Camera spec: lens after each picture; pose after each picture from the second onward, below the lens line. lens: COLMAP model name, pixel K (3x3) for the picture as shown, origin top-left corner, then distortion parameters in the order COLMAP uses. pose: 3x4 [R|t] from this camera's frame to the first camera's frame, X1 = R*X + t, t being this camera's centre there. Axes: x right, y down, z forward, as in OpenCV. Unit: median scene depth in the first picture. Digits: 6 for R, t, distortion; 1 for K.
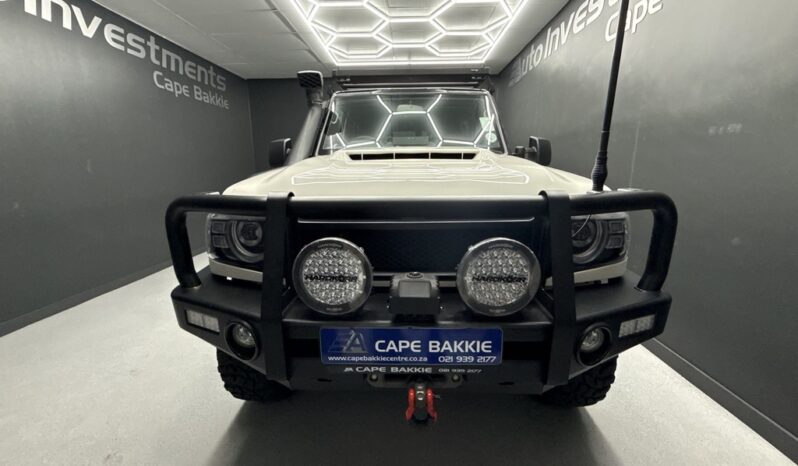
lens RADIAL K [[317.7, 0, 399.0], [0, 317.7, 233.0], [0, 0, 1]] dist [-0.000516, -0.000282]
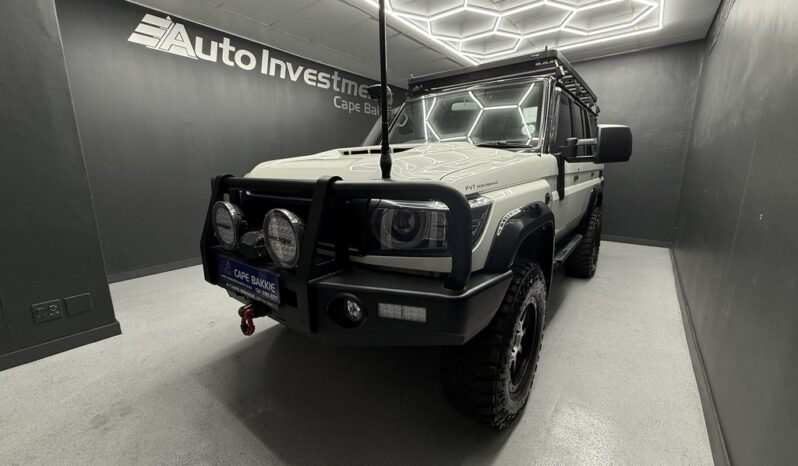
lens RADIAL K [[317.7, 0, 399.0], [0, 317.7, 233.0], [0, 0, 1]] dist [-0.000516, -0.000282]
pose [[0.810529, 0.121402, -0.572978, 0.323881], [-0.122804, 0.991763, 0.036416, 0.001576], [0.572679, 0.040848, 0.818761, 0.039550]]
